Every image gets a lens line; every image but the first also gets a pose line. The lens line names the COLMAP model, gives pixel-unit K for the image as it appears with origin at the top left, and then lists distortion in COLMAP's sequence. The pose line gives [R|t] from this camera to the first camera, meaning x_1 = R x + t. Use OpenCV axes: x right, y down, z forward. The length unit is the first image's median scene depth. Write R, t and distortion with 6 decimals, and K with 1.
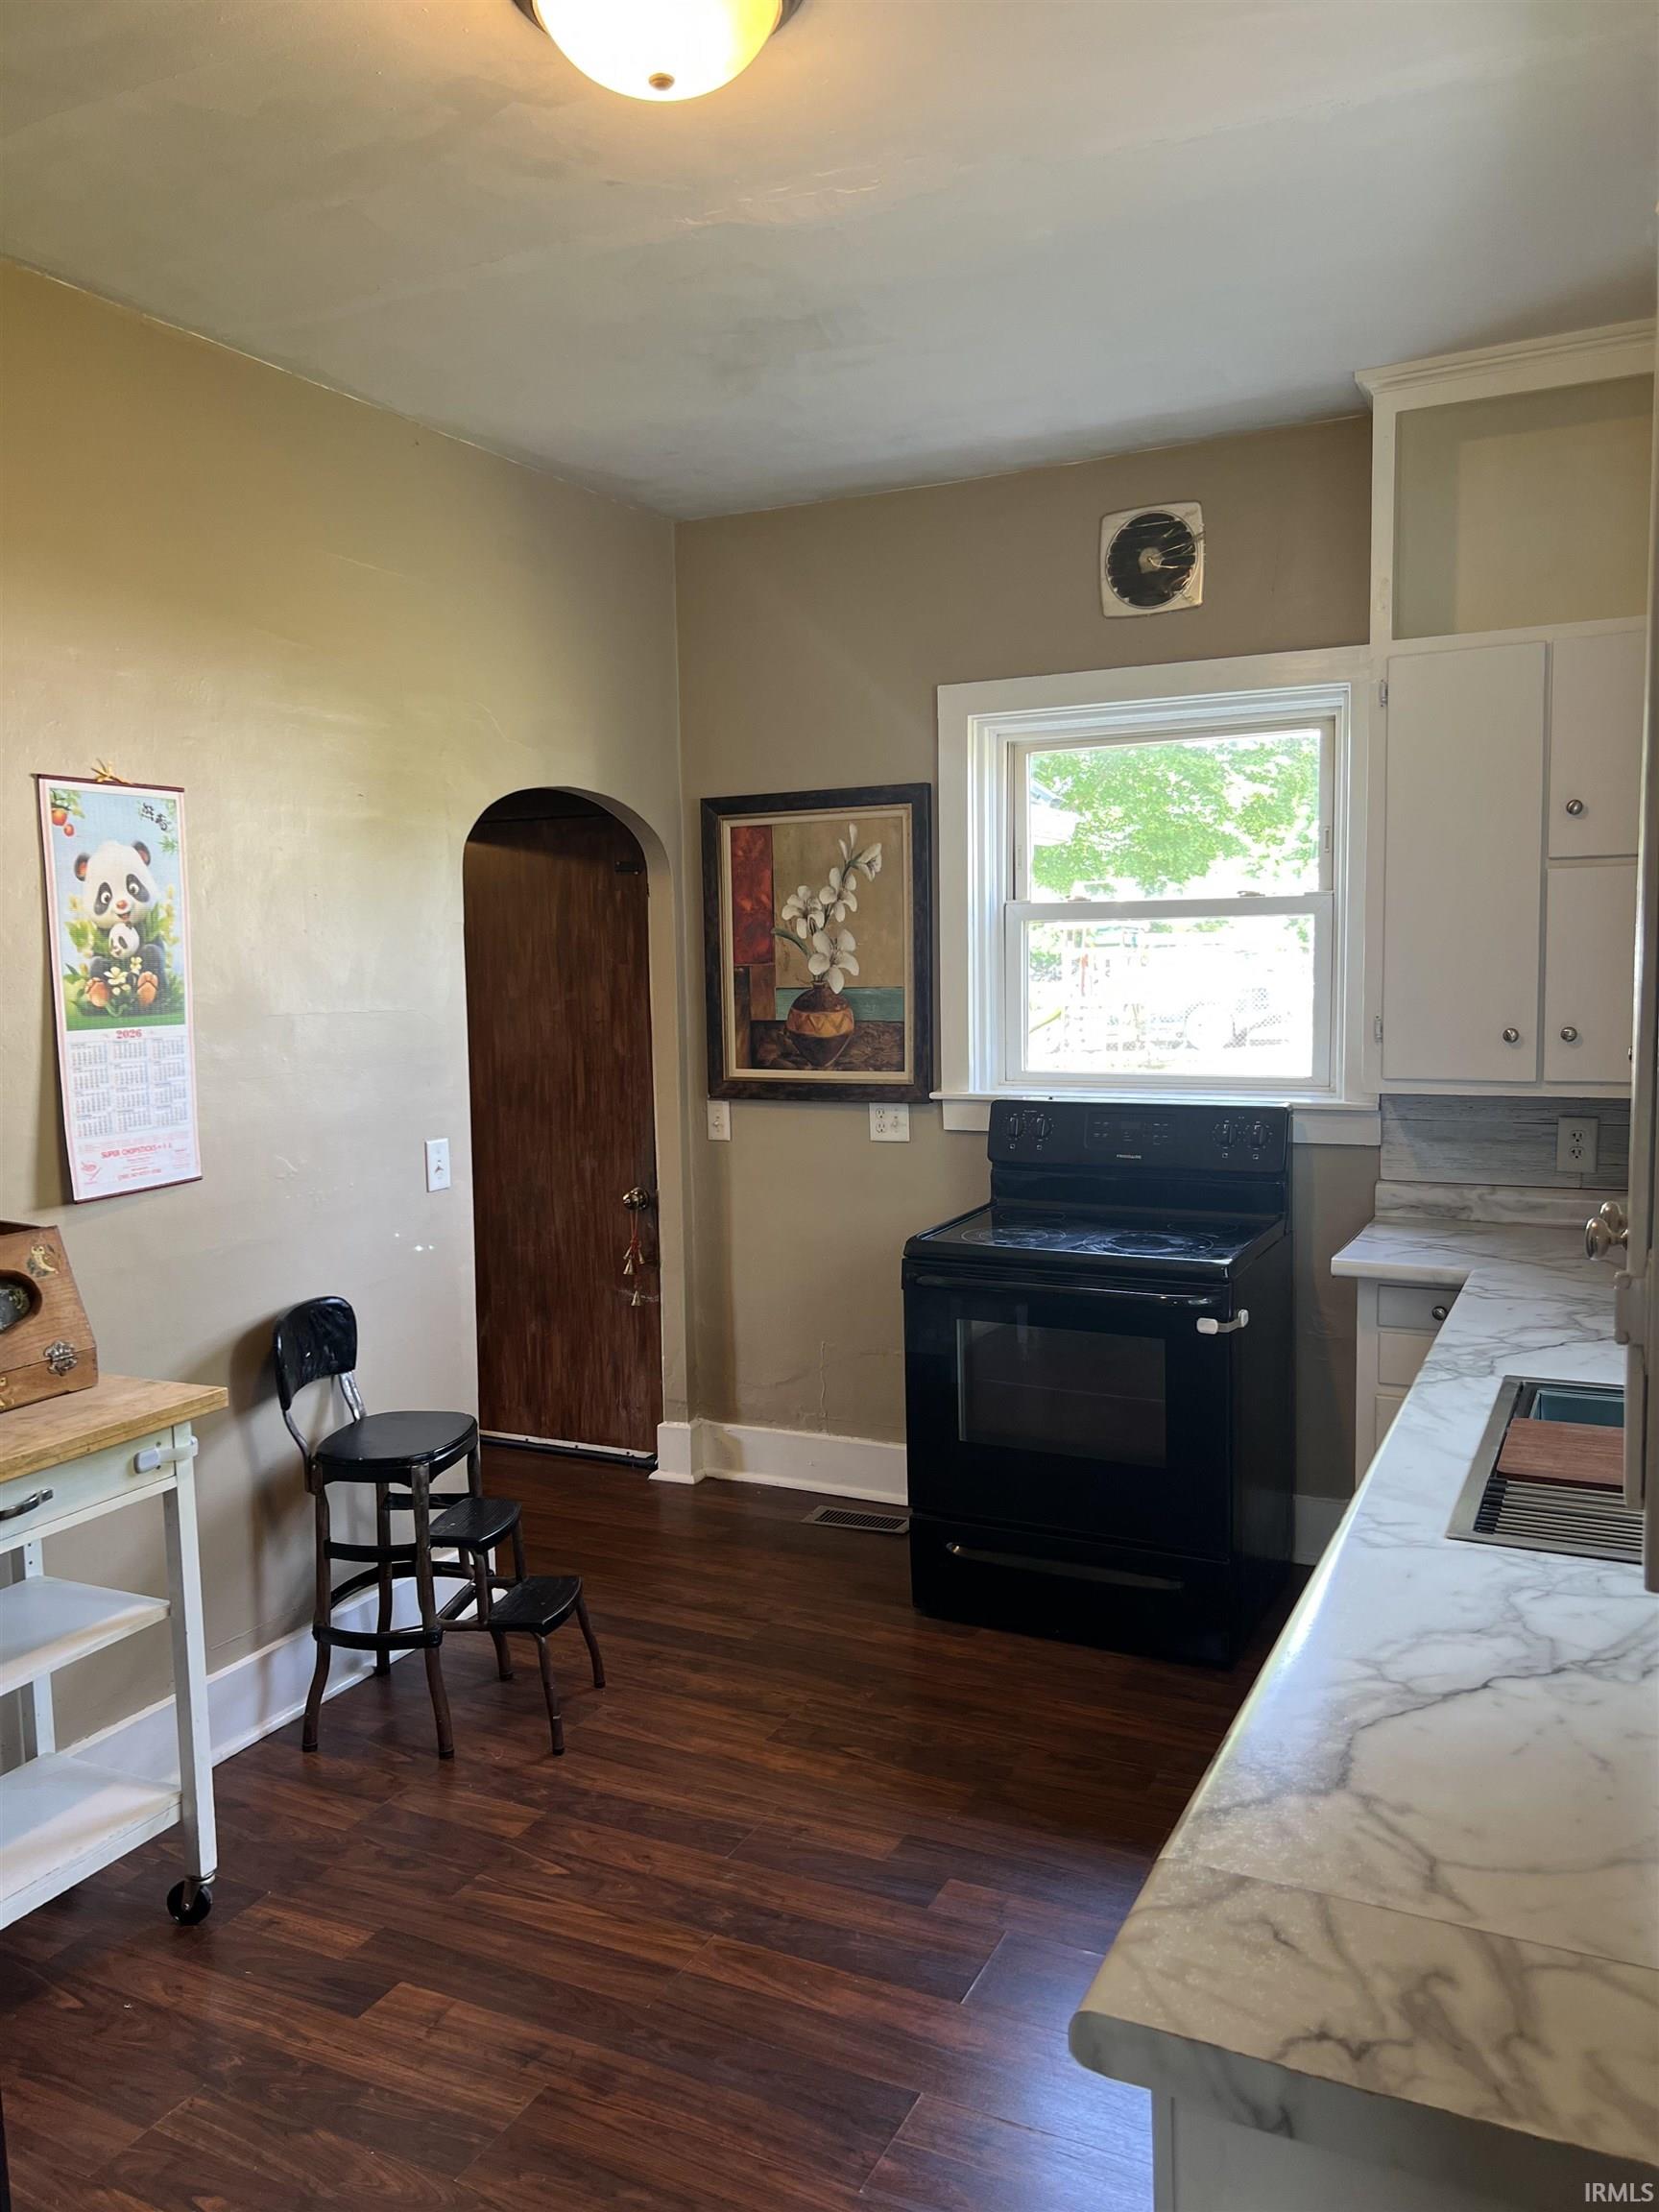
lens RADIAL K [[1670.2, 0, 831.0], [0, 1670.2, 1103.7], [0, 0, 1]] dist [0.058928, -0.055957]
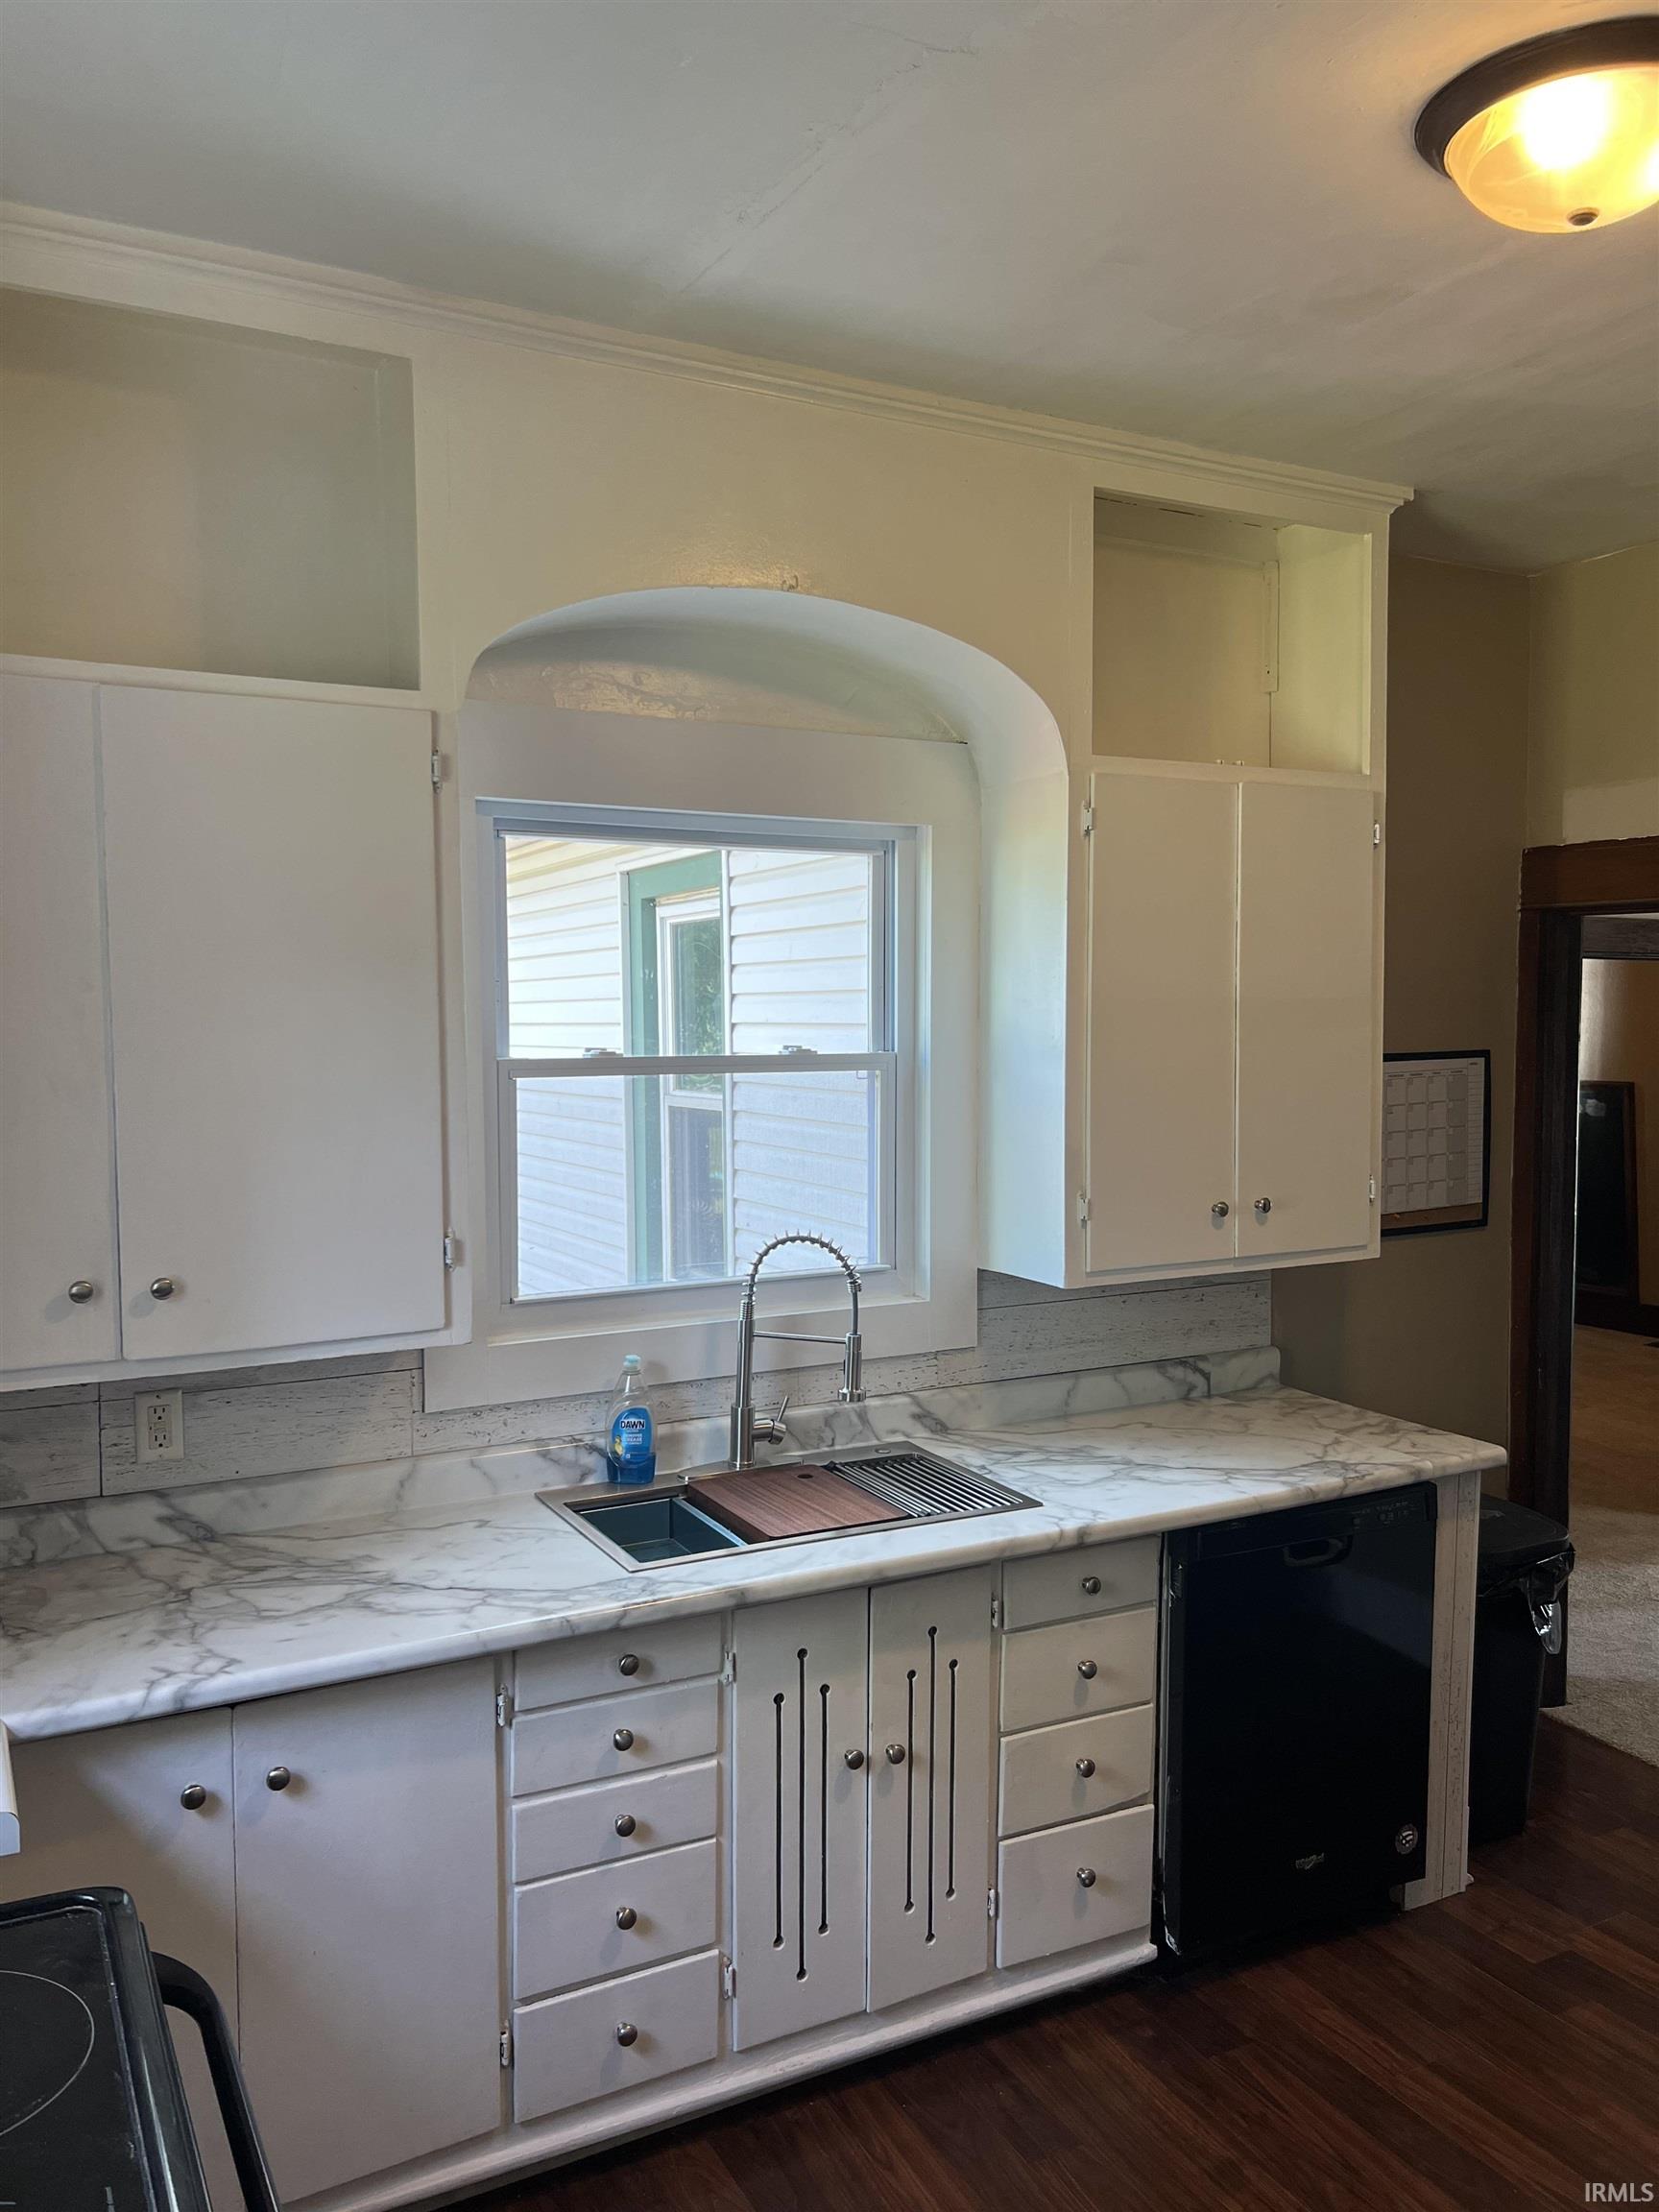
lens RADIAL K [[1670.2, 0, 827.7], [0, 1670.2, 1109.1], [0, 0, 1]] dist [0.058928, -0.055957]
pose [[-0.807907, -0.027574, 0.588665, -0.499199], [0.064346, 0.988805, 0.134628, -0.435357], [-0.585787, 0.146645, -0.797088, 3.135742]]
